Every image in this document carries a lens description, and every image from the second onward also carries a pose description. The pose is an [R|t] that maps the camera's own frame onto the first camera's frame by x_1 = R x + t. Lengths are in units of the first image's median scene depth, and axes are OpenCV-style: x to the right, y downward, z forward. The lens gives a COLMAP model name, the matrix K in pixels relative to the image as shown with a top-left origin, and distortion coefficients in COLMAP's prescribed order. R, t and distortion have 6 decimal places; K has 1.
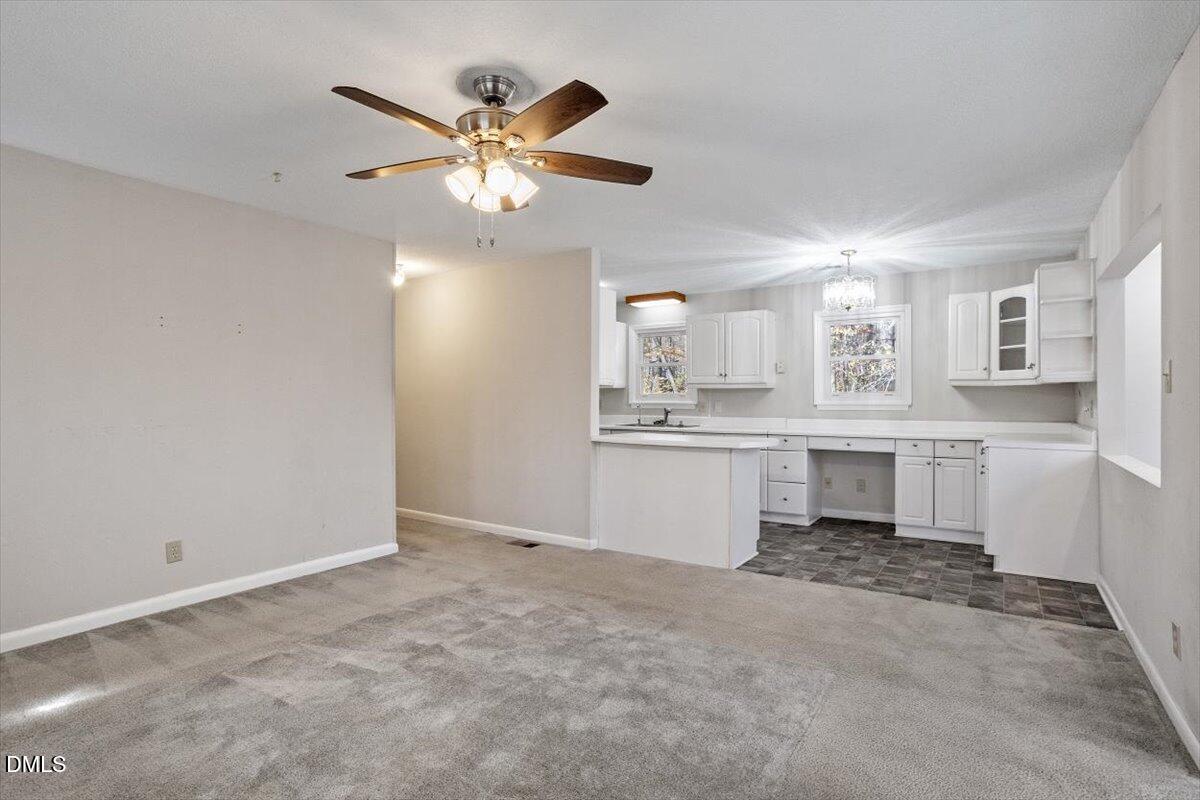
lens RADIAL K [[571.4, 0, 596.7], [0, 571.4, 398.9], [0, 0, 1]] dist [-0.046238, 0.026785]
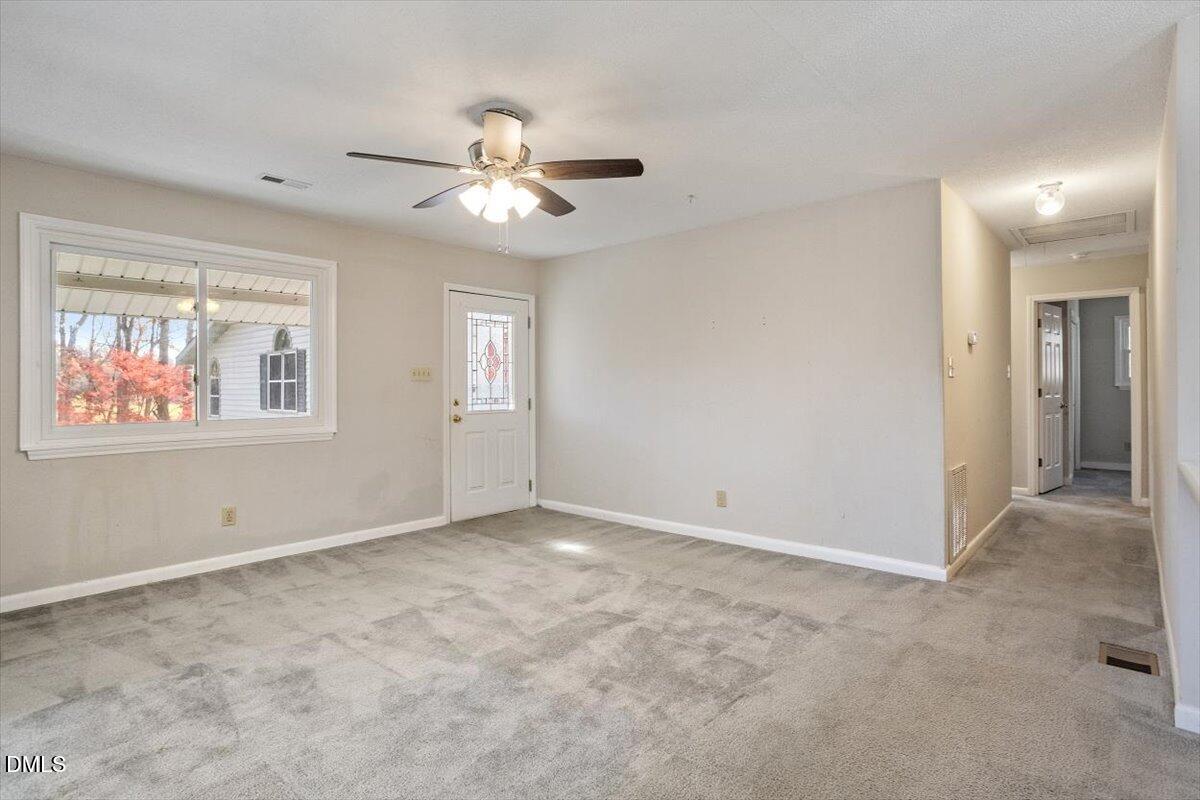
lens RADIAL K [[571.4, 0, 596.7], [0, 571.4, 398.9], [0, 0, 1]] dist [-0.046238, 0.026785]
pose [[-0.107739, 0.008860, -0.994140, 0.645290], [0.012541, 0.999893, 0.007553, 0.016974], [0.994100, -0.011654, -0.107839, 0.880150]]
